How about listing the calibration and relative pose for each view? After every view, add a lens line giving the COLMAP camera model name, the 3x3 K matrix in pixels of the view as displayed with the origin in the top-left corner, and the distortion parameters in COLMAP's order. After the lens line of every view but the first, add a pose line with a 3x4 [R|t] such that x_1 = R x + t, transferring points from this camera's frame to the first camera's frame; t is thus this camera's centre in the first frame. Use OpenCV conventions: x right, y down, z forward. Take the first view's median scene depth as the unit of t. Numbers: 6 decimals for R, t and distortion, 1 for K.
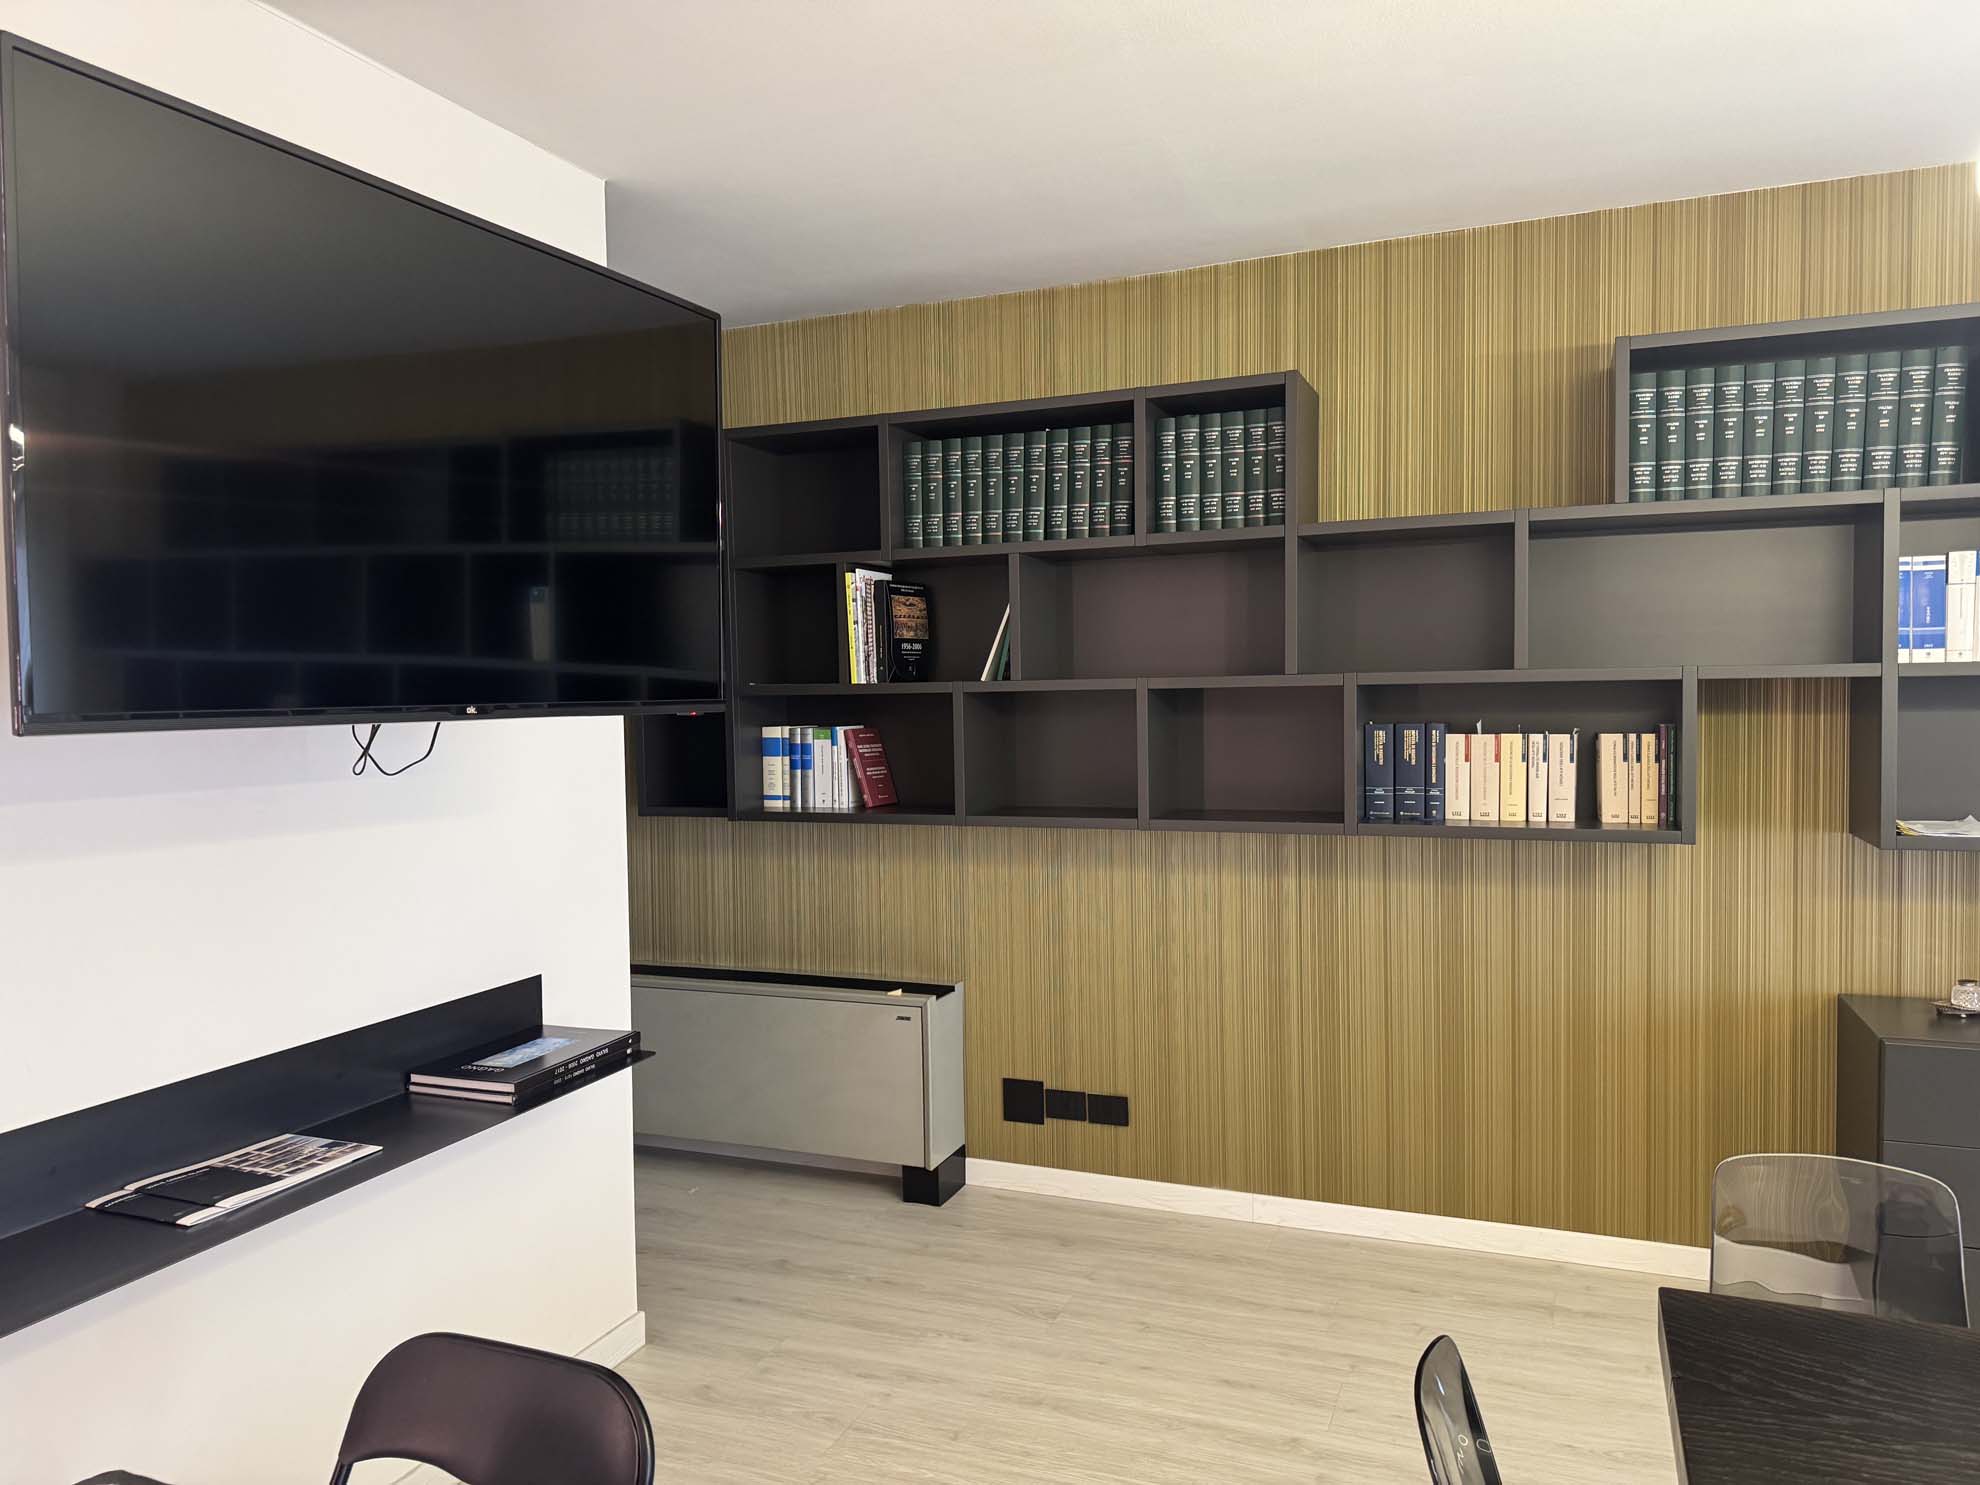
lens RADIAL K [[1416.3, 0, 1019.0], [0, 1416.3, 725.7], [0, 0, 1]] dist [0.055392, -0.071157]
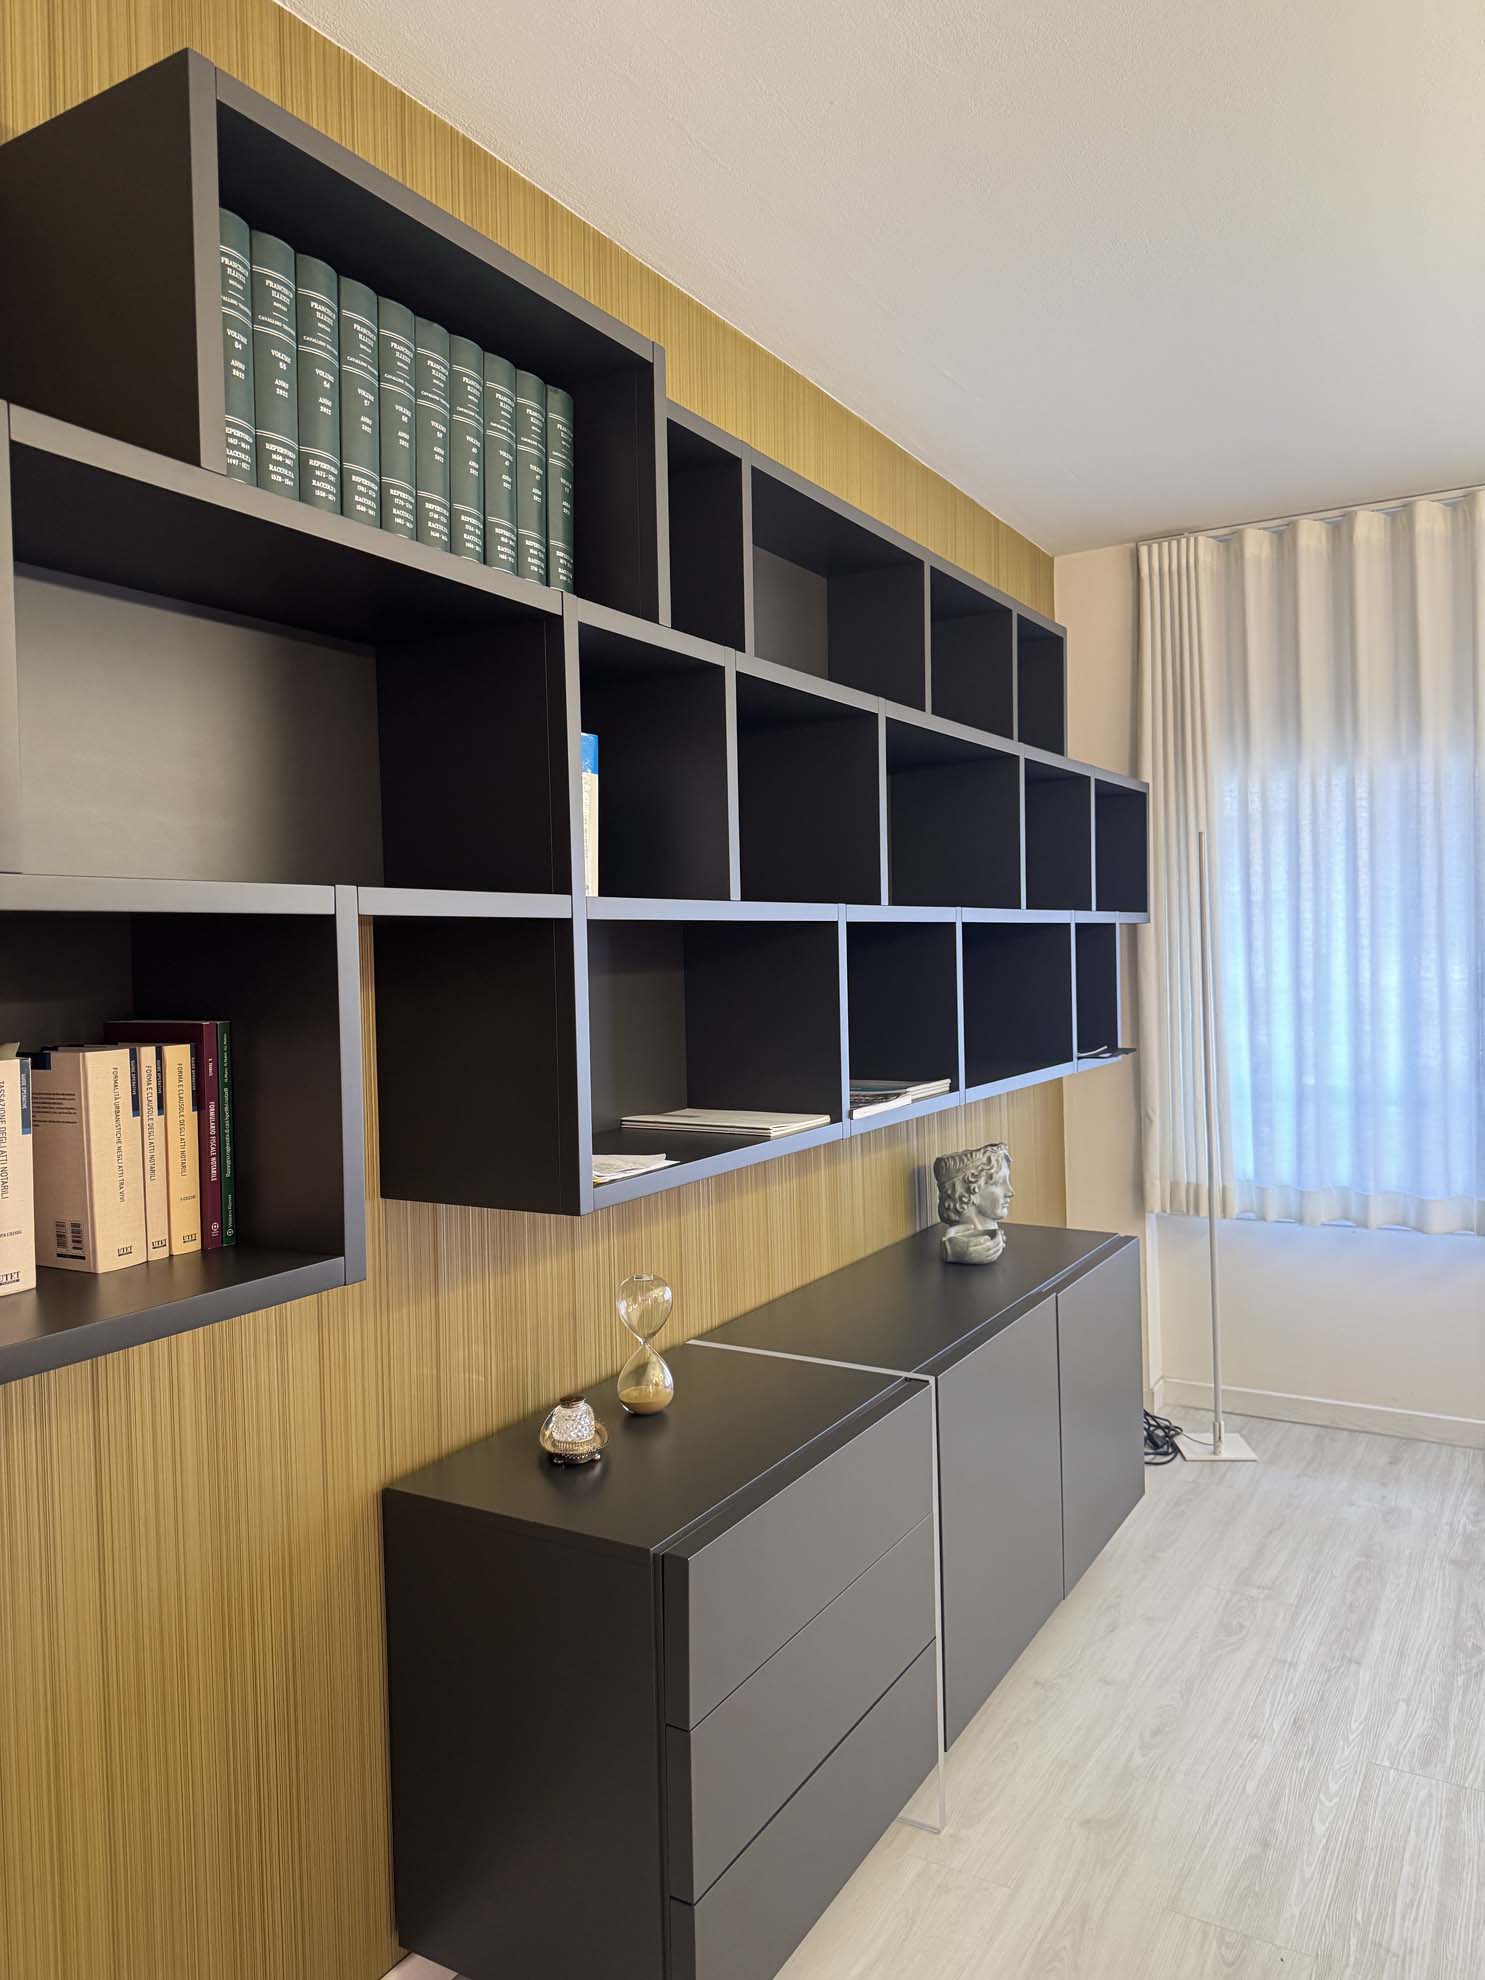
lens RADIAL K [[1416.3, 0, 684.2], [0, 1416.3, 972.9], [0, 0, 1]] dist [0.055392, -0.071157]
pose [[0.179180, -0.005540, 0.983801, 0.039163], [0.048359, 0.998825, -0.003183, -0.007303], [-0.982627, 0.048146, 0.179237, 0.742631]]
